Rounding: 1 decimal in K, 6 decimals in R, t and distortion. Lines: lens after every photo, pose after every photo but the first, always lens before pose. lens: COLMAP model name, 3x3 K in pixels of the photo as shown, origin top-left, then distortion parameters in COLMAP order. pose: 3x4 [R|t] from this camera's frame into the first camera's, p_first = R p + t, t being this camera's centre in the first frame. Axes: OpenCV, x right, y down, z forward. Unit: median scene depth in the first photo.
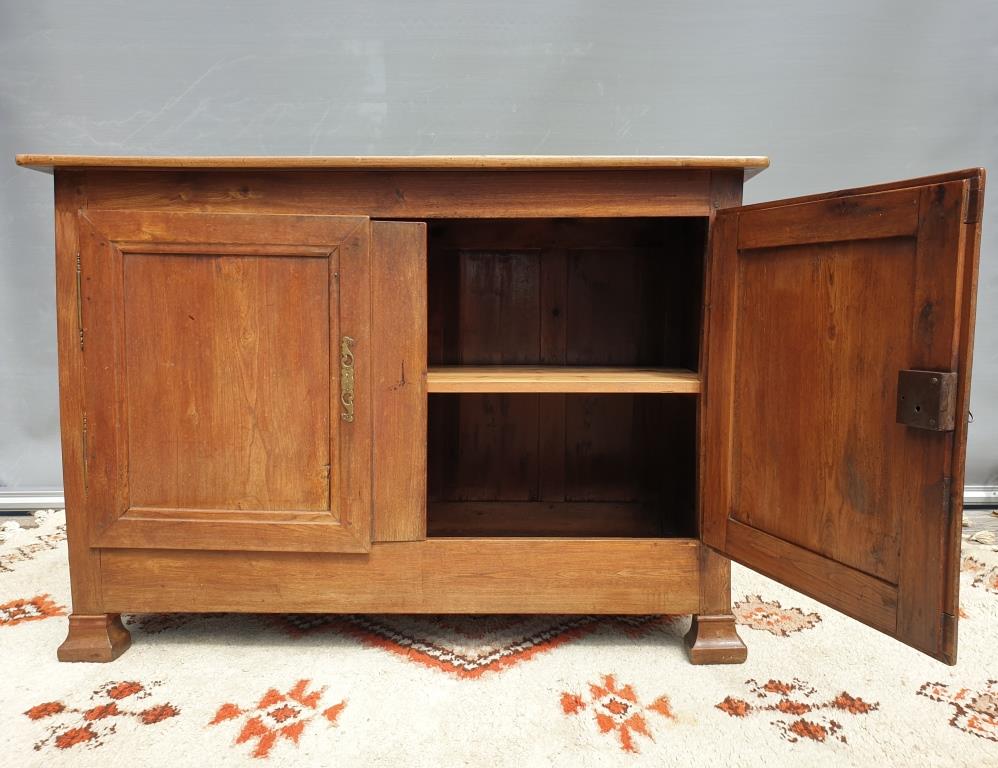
lens RADIAL K [[804.8, 0, 522.1], [0, 804.8, 379.2], [0, 0, 1]] dist [-0.015289, 0.045881]
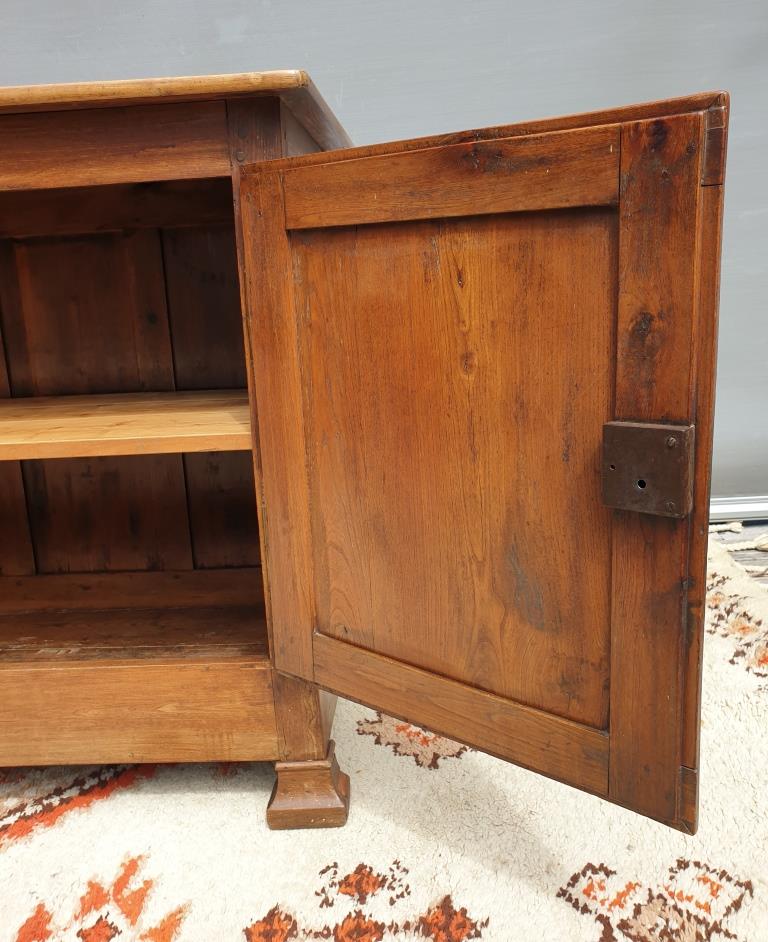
lens RADIAL K [[807.6, 0, 386.5], [0, 807.6, 441.4], [0, 0, 1]] dist [-0.010808, 0.039065]
pose [[0.997506, -0.045178, -0.054235, 0.372068], [0.051564, 0.991092, 0.122792, -0.066932], [0.048204, -0.125282, 0.990949, 0.348223]]
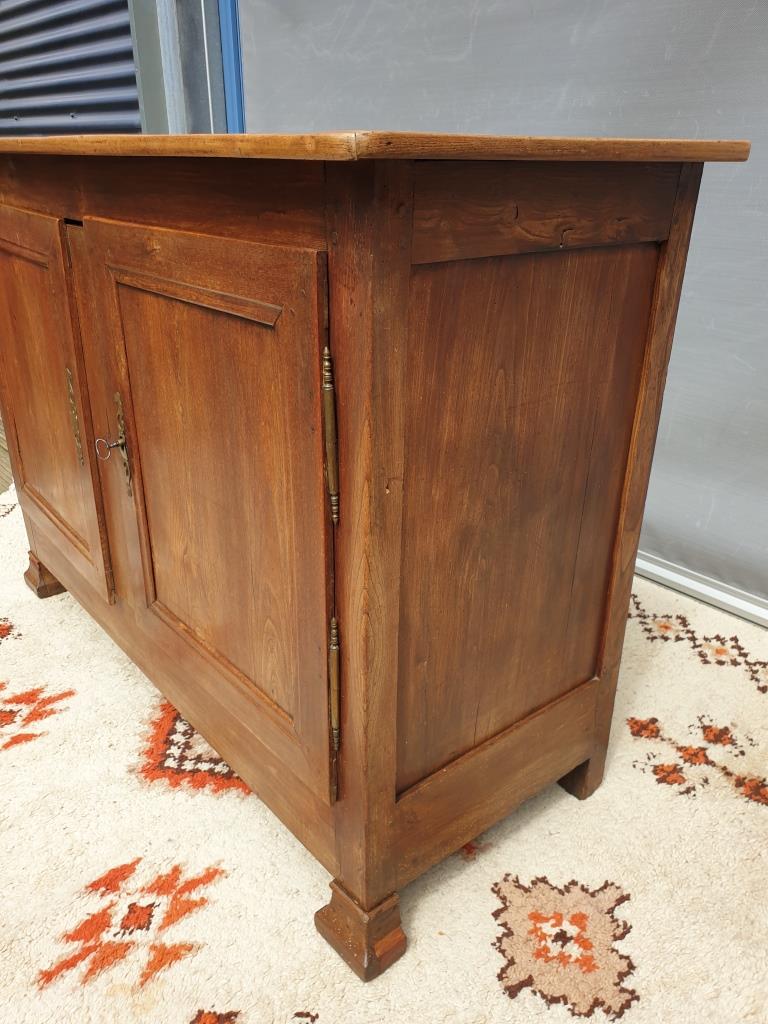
lens RADIAL K [[805.3, 0, 384.7], [0, 805.3, 527.1], [0, 0, 1]] dist [-0.013360, 0.040870]
pose [[0.639427, 0.327352, -0.695682, 0.626000], [-0.069365, 0.925705, 0.371833, -0.232589], [0.765716, -0.189504, 0.614627, 0.692154]]
